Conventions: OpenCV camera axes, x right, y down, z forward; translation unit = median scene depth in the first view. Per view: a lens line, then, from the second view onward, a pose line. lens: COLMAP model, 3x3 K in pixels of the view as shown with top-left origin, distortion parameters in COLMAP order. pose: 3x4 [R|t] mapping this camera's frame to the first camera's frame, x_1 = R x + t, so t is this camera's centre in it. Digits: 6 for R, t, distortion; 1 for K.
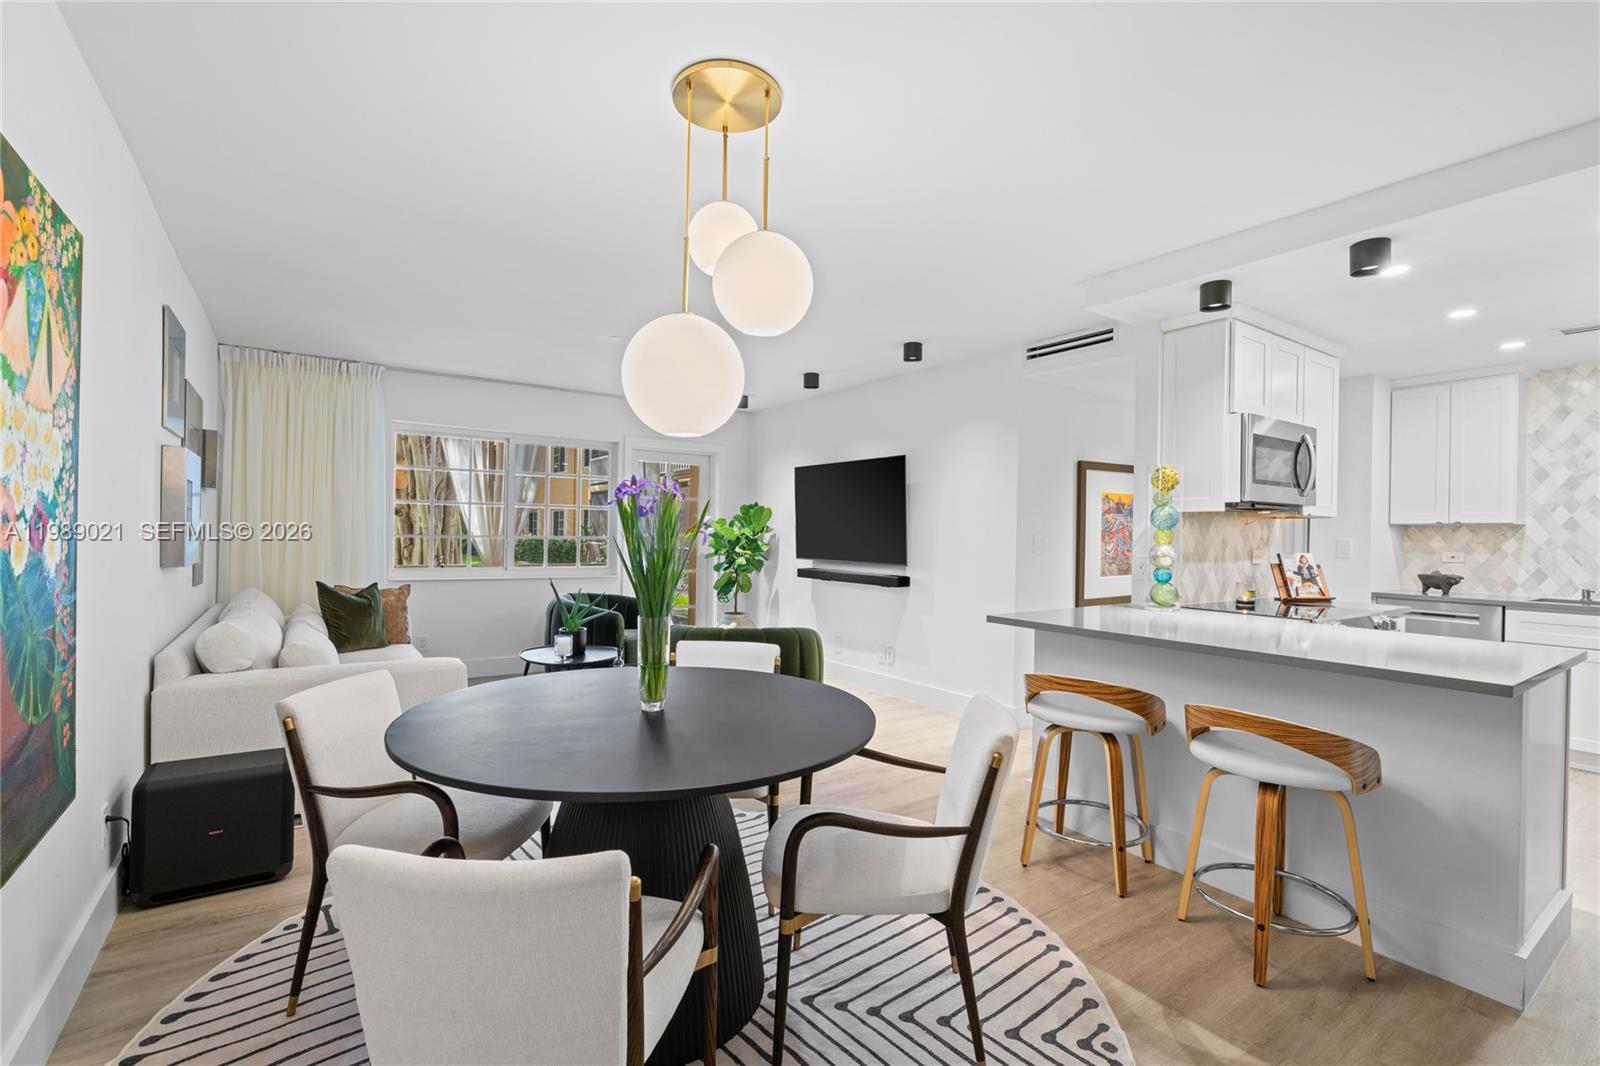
lens RADIAL K [[715.5, 0, 800.0], [0, 715.5, 533.0], [0, 0, 1]] dist [-0.003729, 0.000128]
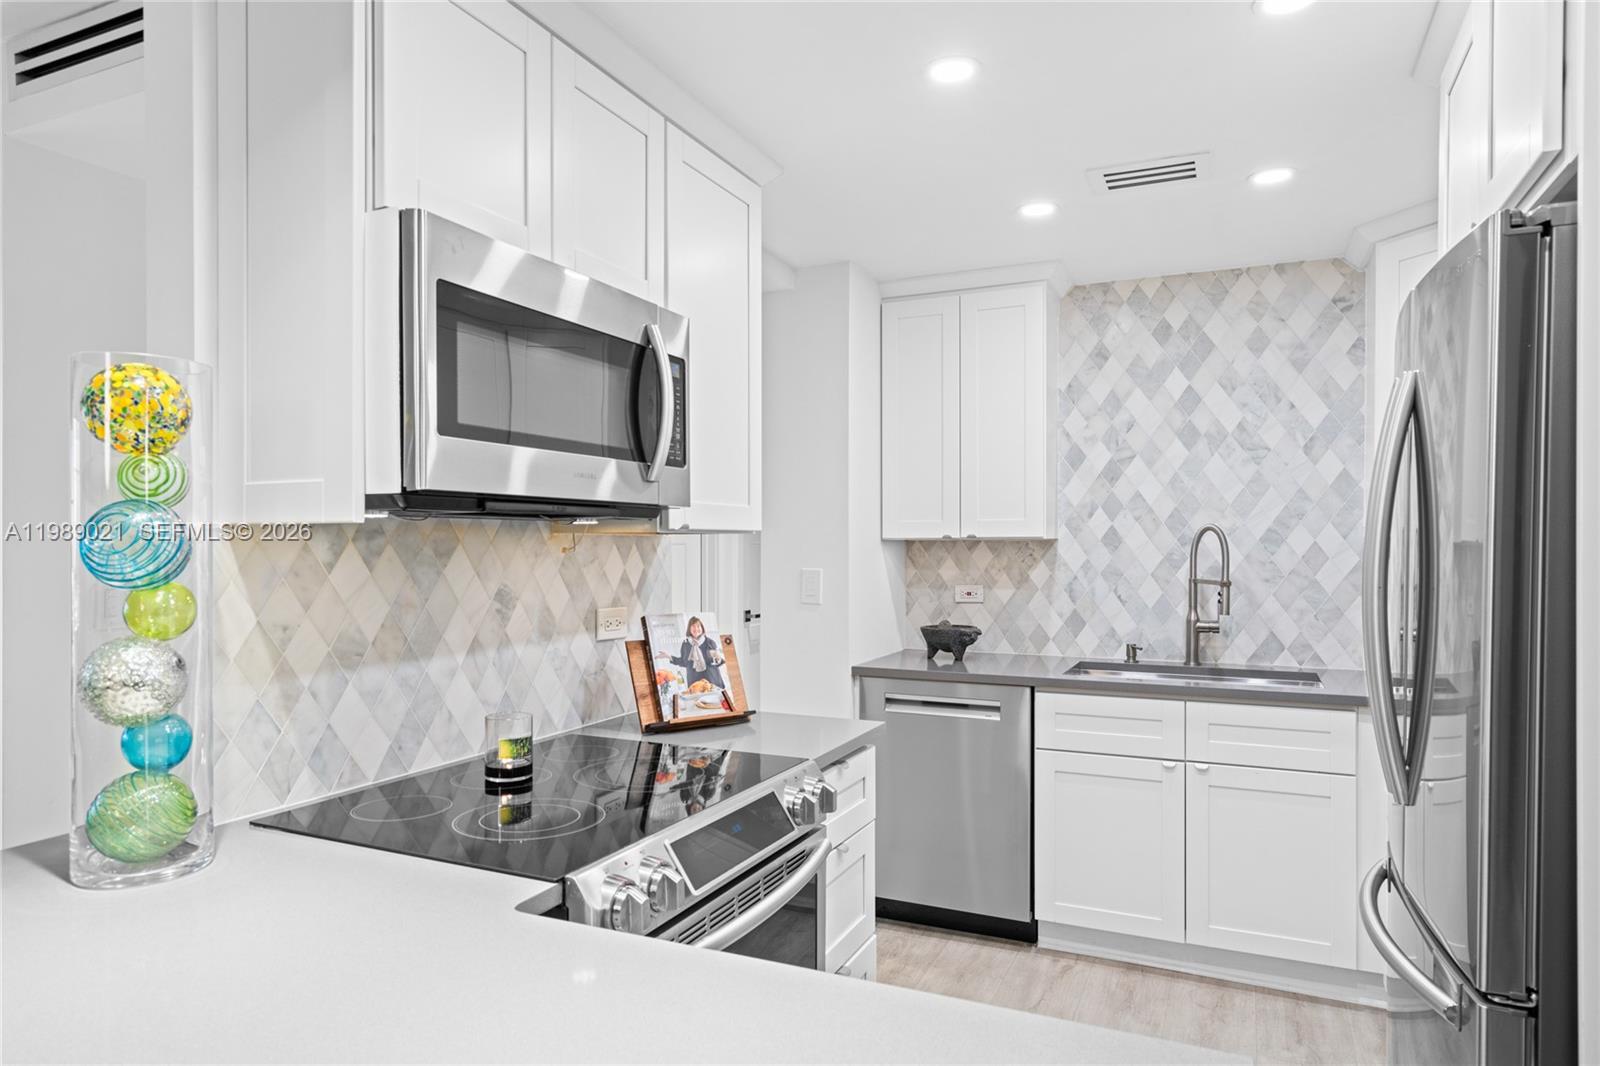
lens RADIAL K [[965.1, 0, 800.0], [0, 965.1, 533.0], [0, 0, 1]] dist [0.003331, 0.000198]
pose [[0.858020, -0.008997, 0.513538, 0.423043], [0.012676, 0.999913, -0.003659, -0.017148], [-0.513461, 0.009649, 0.858059, 0.422961]]
